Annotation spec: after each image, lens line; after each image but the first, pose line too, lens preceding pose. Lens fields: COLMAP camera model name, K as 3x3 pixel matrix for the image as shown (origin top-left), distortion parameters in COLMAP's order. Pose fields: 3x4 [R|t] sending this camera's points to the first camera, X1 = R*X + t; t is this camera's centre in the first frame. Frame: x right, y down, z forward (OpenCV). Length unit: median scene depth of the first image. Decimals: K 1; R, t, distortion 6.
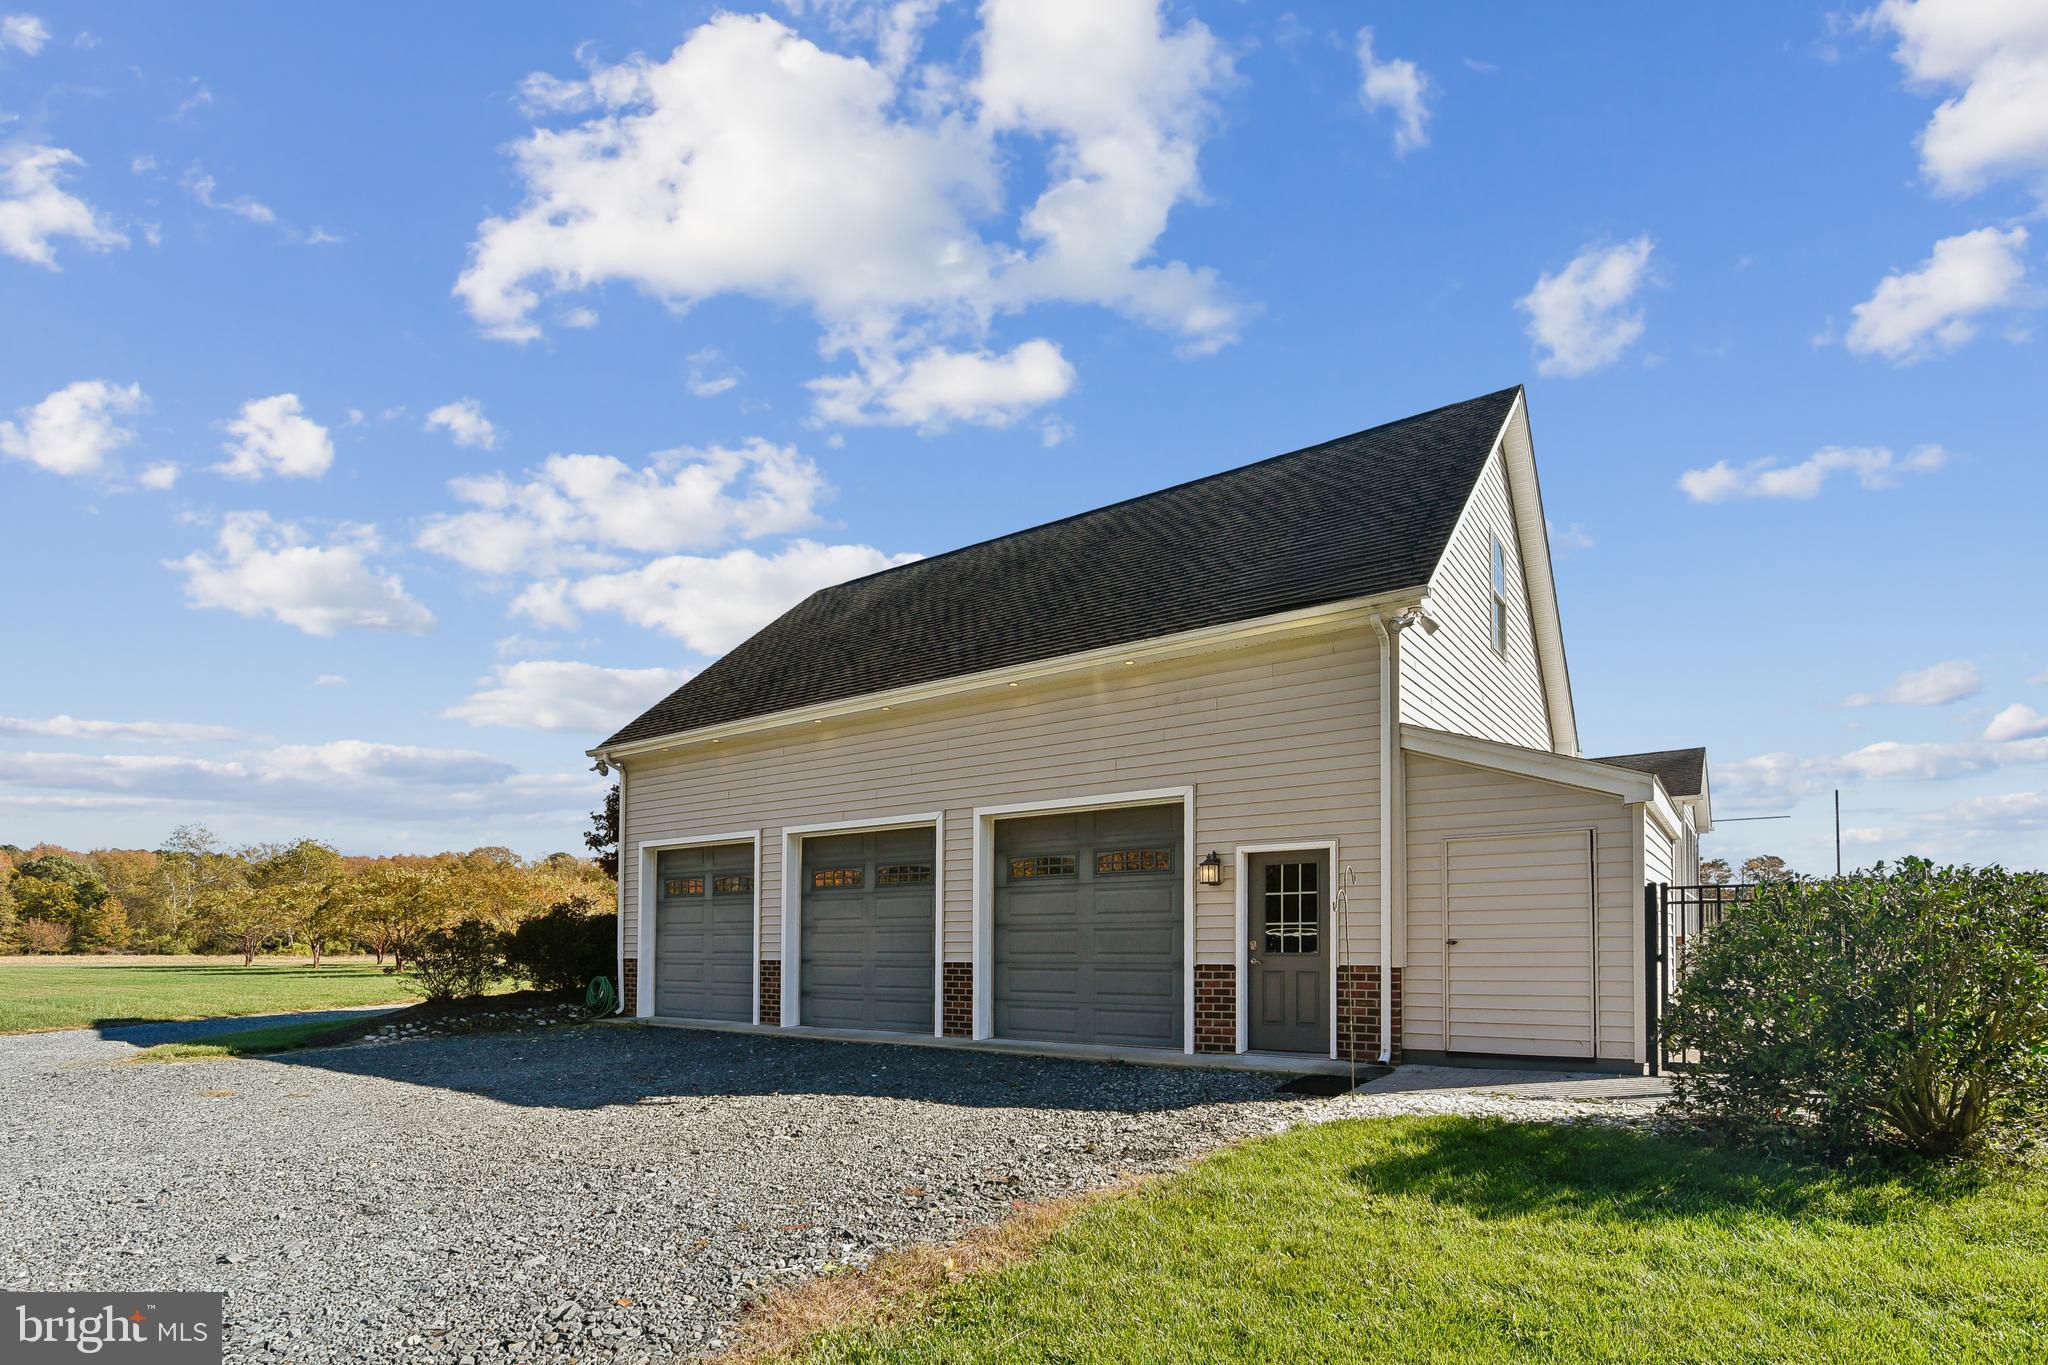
lens RADIAL K [[942.6, 0, 1024.0], [0, 942.6, 682.5], [0, 0, 1]] dist [0.000070, 0.000170]
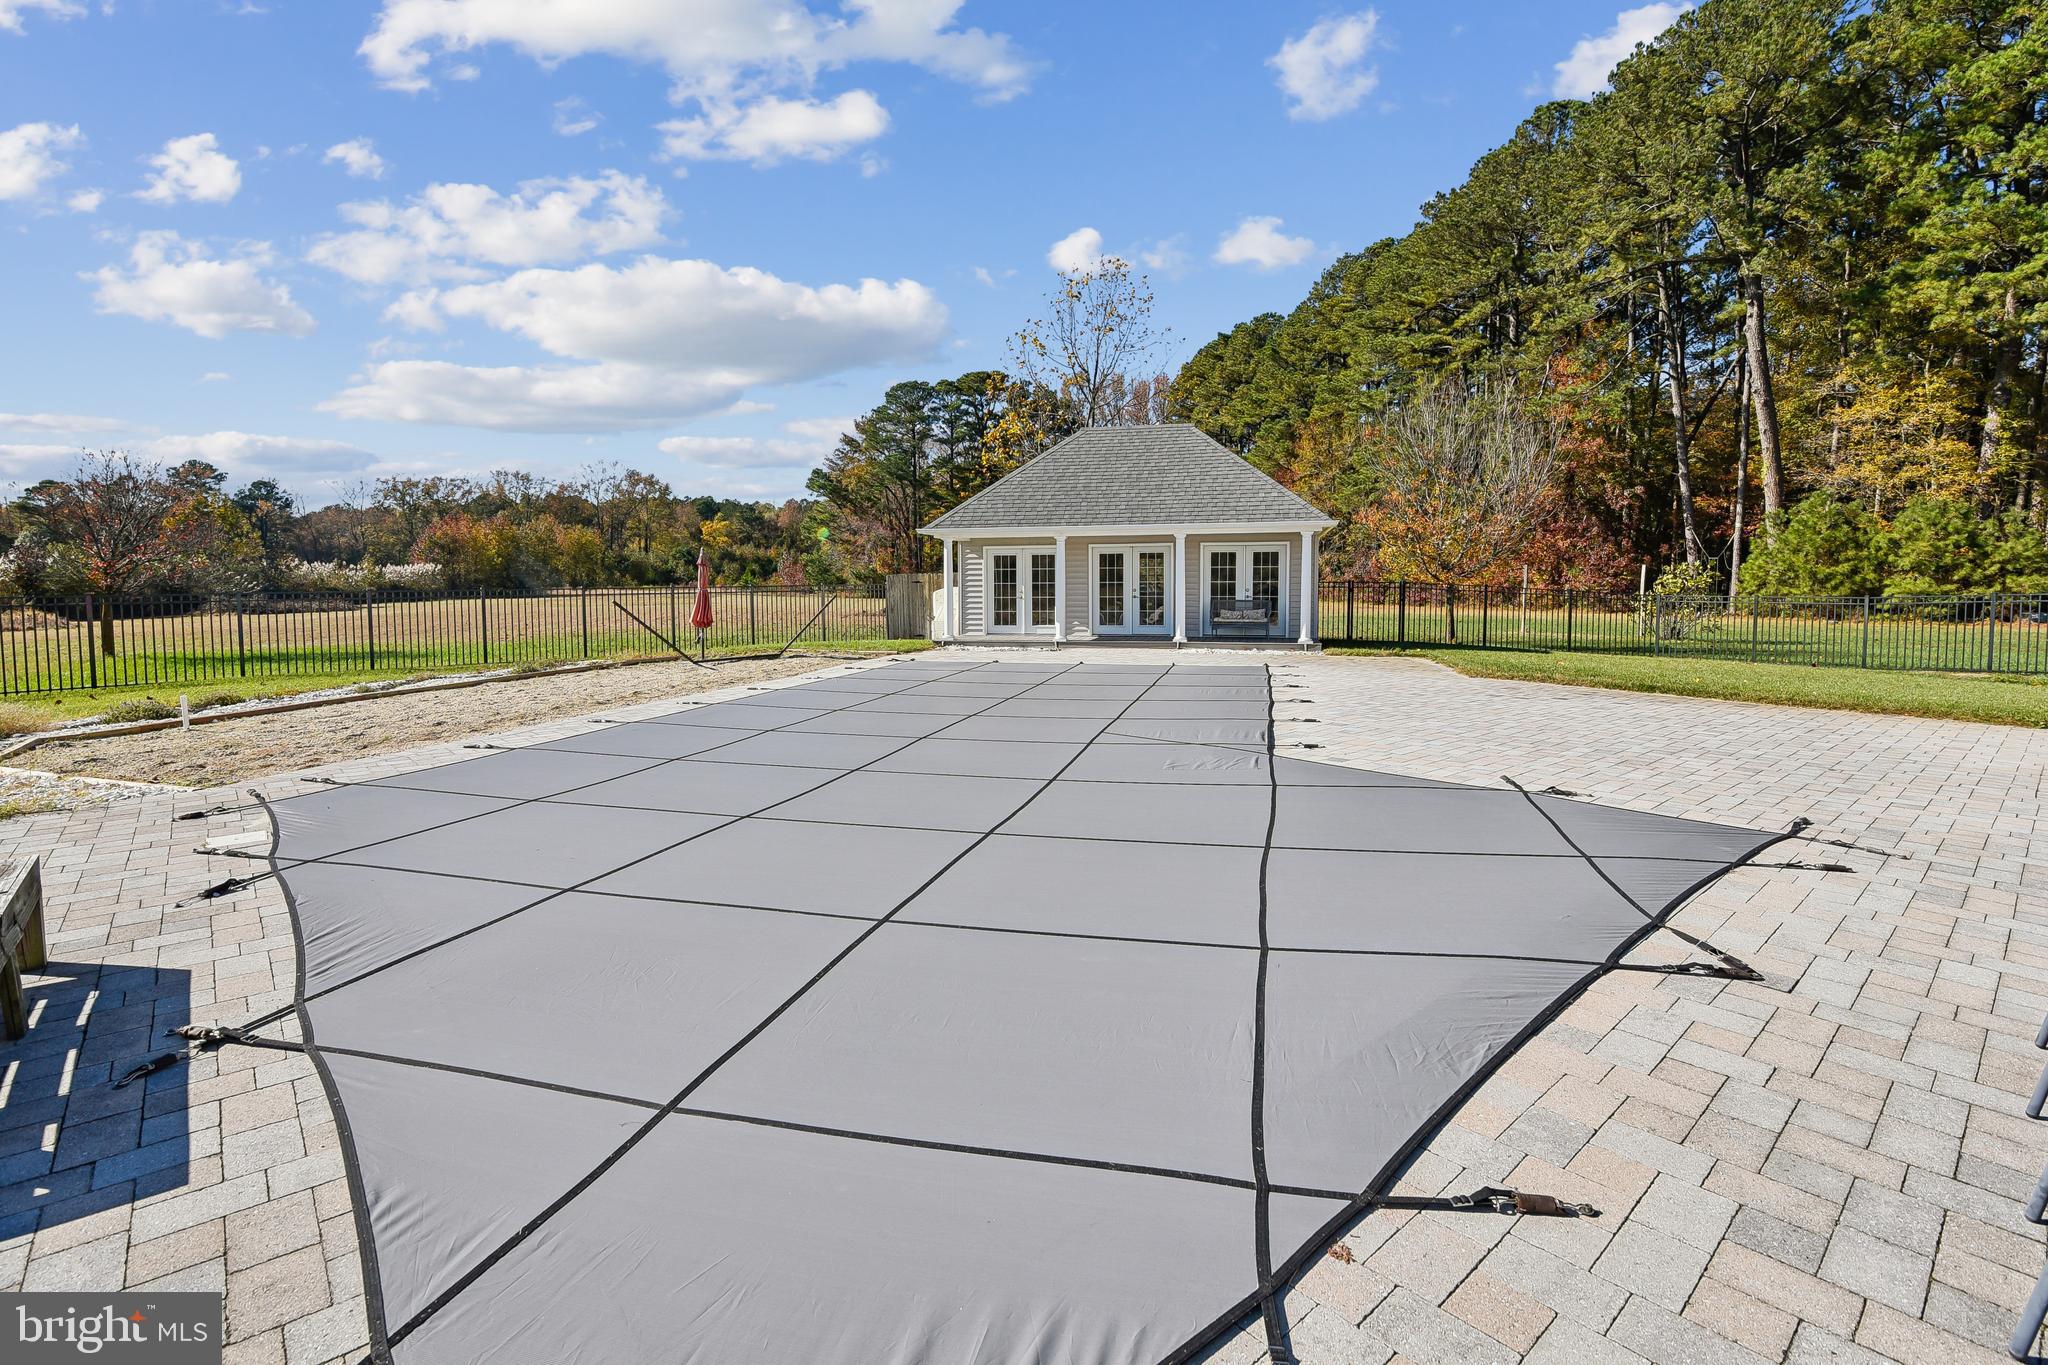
lens RADIAL K [[942.6, 0, 1024.0], [0, 942.6, 682.5], [0, 0, 1]] dist [0.000070, 0.000170]
pose [[0.981995, -0.034838, 0.185666, -0.025003], [-0.027141, 0.946632, 0.321173, -0.050865], [-0.186946, -0.320430, 0.928642, -0.367206]]
